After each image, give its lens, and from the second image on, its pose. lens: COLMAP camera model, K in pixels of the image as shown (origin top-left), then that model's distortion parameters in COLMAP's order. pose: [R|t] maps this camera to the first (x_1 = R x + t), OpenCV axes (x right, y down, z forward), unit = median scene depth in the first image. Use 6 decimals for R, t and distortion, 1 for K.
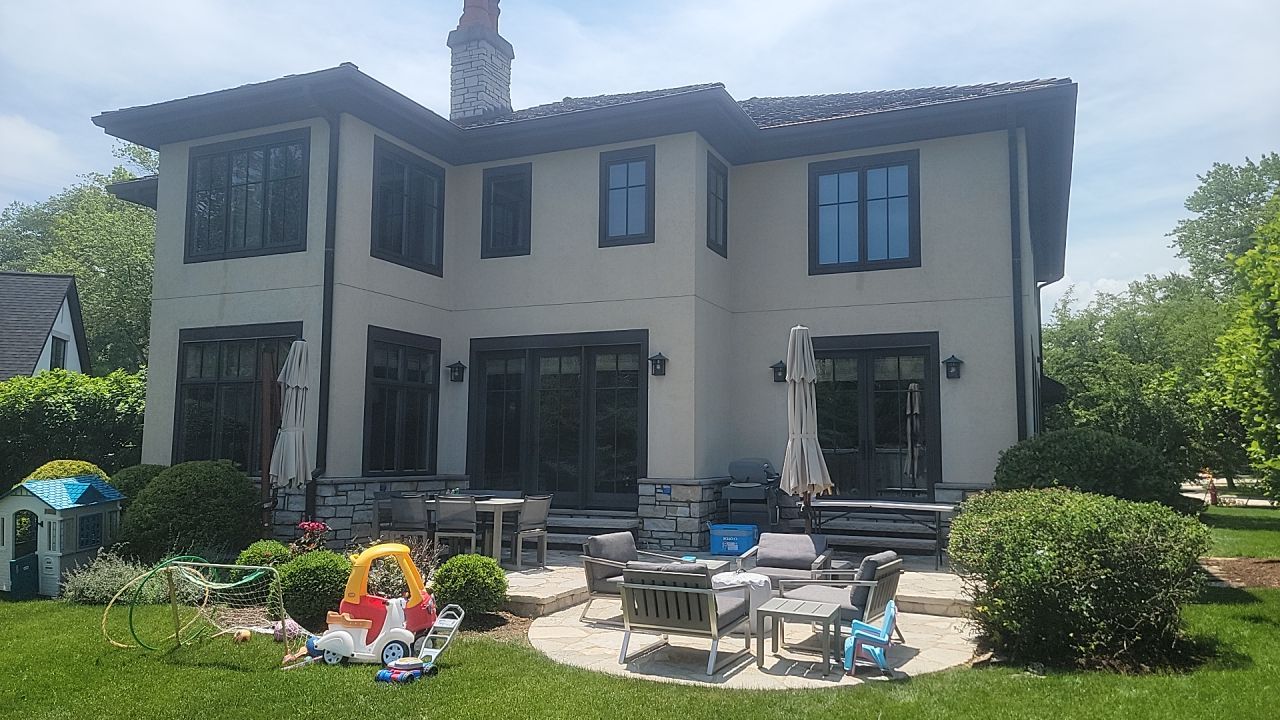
lens RADIAL K [[911.4, 0, 640.0], [0, 911.4, 360.0], [0, 0, 1]] dist [0.115249, -0.198128]
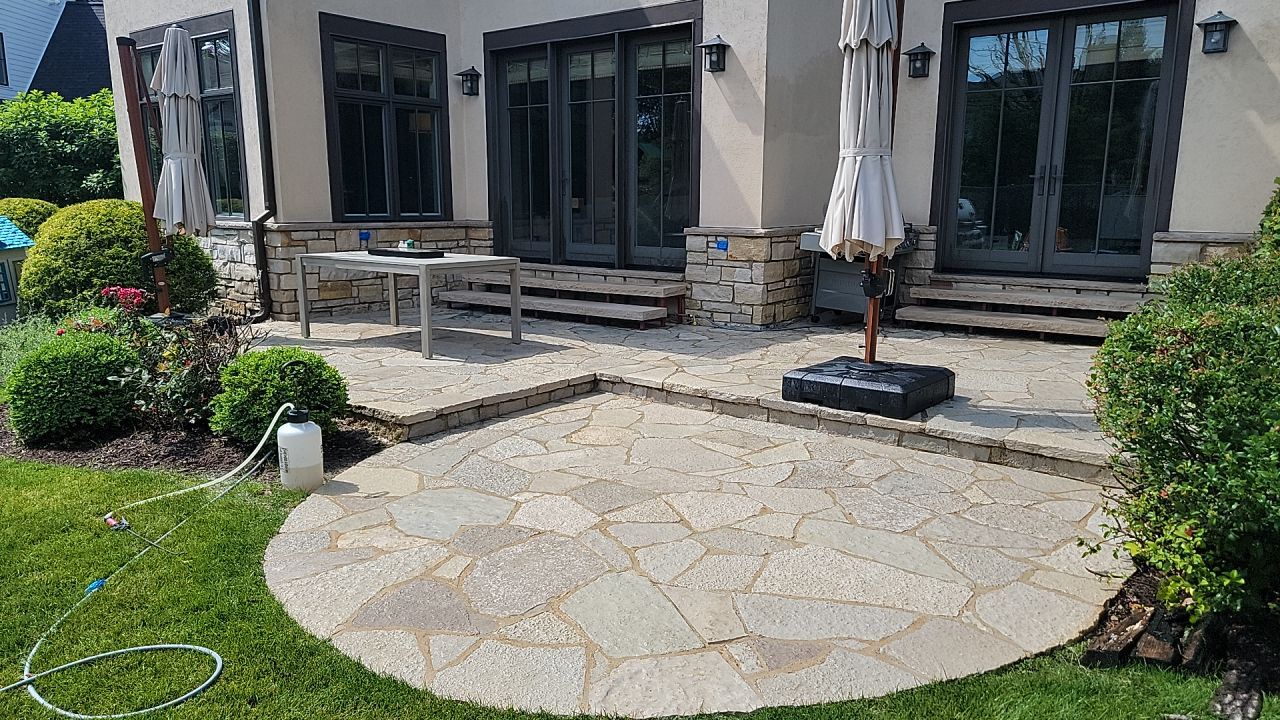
lens RADIAL K [[902.8, 0, 635.2], [0, 902.8, 364.4], [0, 0, 1]] dist [0.057902, -0.052822]
pose [[0.967701, 0.039828, -0.248935, 0.136132], [0.031206, 0.960923, 0.275052, 0.038077], [0.250163, -0.273937, 0.928643, 0.310120]]
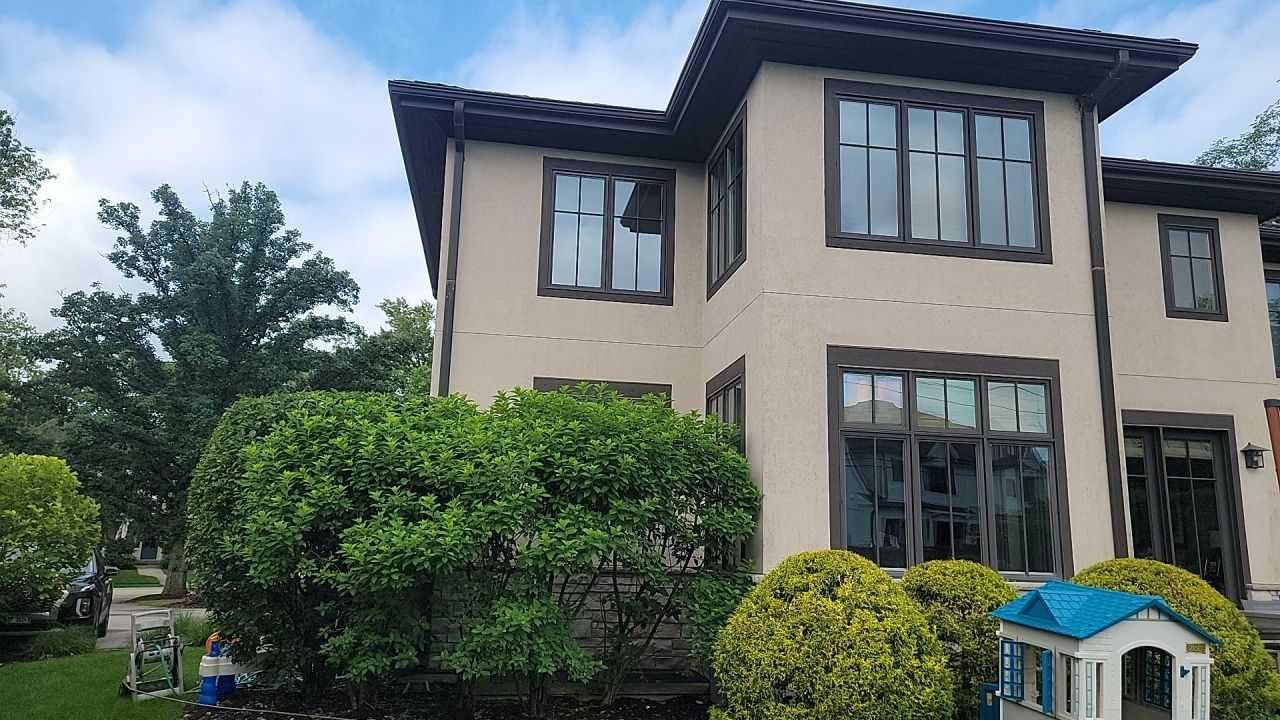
lens RADIAL K [[911.4, 0, 640.0], [0, 911.4, 360.0], [0, 0, 1]] dist [0.115249, -0.198128]
pose [[0.837623, 0.124400, 0.531895, -0.979422], [-0.077229, 0.990912, -0.110135, 0.058285], [-0.540761, 0.051174, 0.839618, 0.548123]]
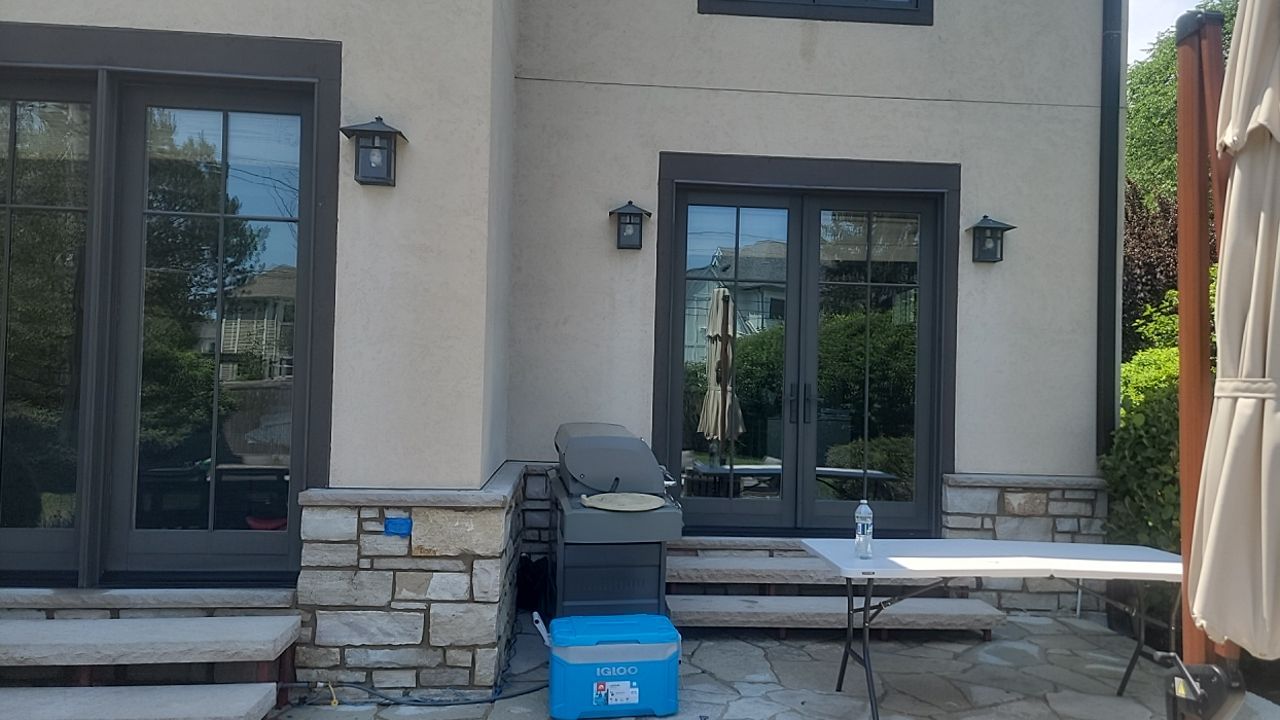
lens RADIAL K [[902.8, 0, 635.2], [0, 902.8, 364.4], [0, 0, 1]] dist [0.057902, -0.052822]
pose [[0.873466, 0.028494, 0.486051, -0.056589], [-0.068917, 0.995471, 0.065490, 0.054352], [-0.481984, -0.090700, 0.871473, 0.652021]]
